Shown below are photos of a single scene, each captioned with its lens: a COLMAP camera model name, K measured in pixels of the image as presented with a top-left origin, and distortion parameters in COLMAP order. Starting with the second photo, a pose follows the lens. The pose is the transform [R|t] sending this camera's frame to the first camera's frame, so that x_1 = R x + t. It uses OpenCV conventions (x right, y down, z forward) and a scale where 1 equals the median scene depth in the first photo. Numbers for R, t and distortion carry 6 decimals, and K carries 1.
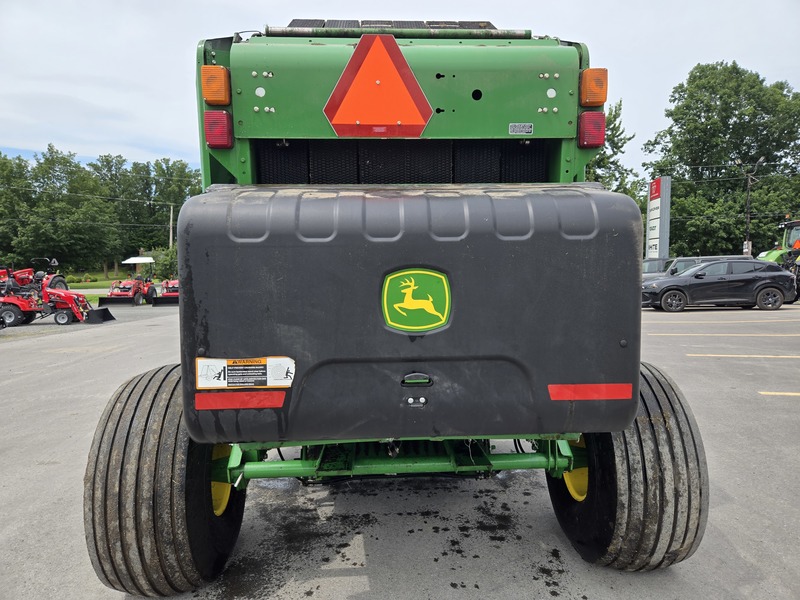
lens RADIAL K [[543.7, 0, 401.8], [0, 543.7, 295.4], [0, 0, 1]] dist [0.057927, -0.040520]
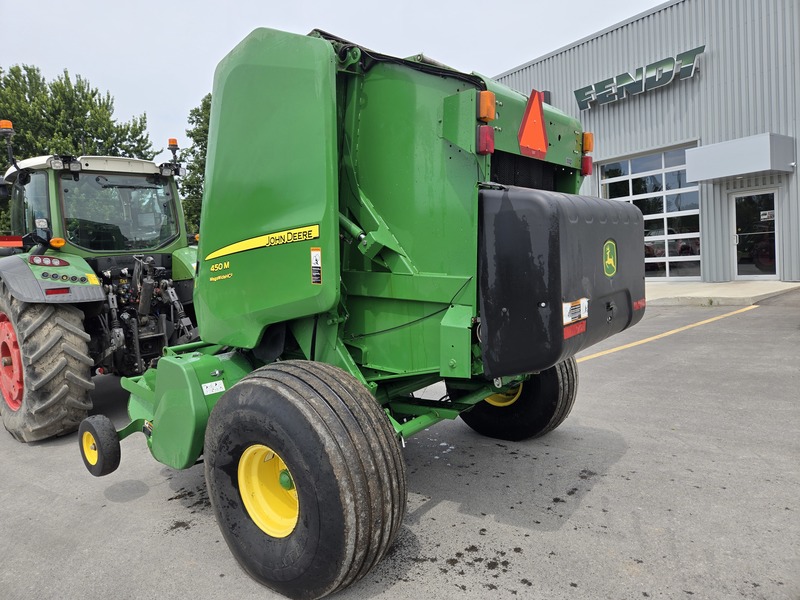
lens RADIAL K [[543.7, 0, 400.9], [0, 543.7, 291.7], [0, 0, 1]] dist [0.057927, -0.040520]
pose [[0.650884, -0.076972, 0.755265, -1.159340], [0.101888, 0.994703, 0.013567, 0.014773], [-0.752309, 0.068122, 0.655279, 0.257276]]
